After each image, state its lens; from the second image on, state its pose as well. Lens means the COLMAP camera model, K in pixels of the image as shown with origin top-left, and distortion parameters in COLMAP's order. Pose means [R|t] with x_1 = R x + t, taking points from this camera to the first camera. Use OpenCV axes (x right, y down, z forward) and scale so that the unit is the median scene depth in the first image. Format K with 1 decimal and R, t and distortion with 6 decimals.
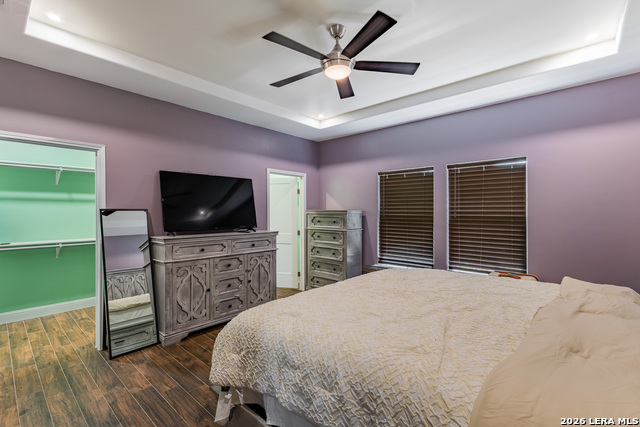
lens RADIAL K [[293.3, 0, 320.6], [0, 293.3, 213.5], [0, 0, 1]] dist [0.008684, -0.001929]
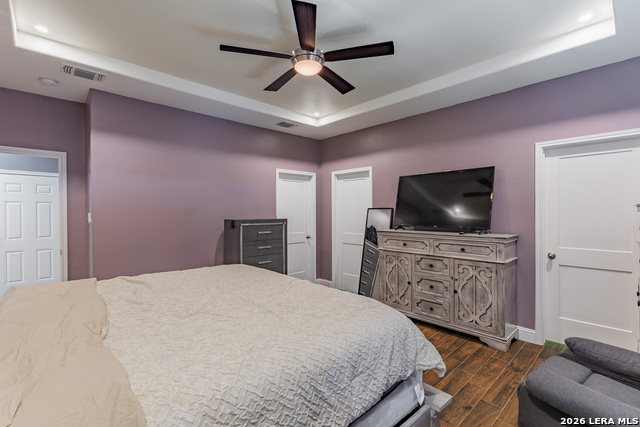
lens RADIAL K [[293.3, 0, 320.8], [0, 293.3, 213.3], [0, 0, 1]] dist [0.008684, -0.001929]
pose [[-0.096296, 0.006566, -0.995331, 0.669187], [0.000256, 0.999978, 0.006571, 0.000635], [0.995353, 0.000378, -0.096295, 0.735286]]
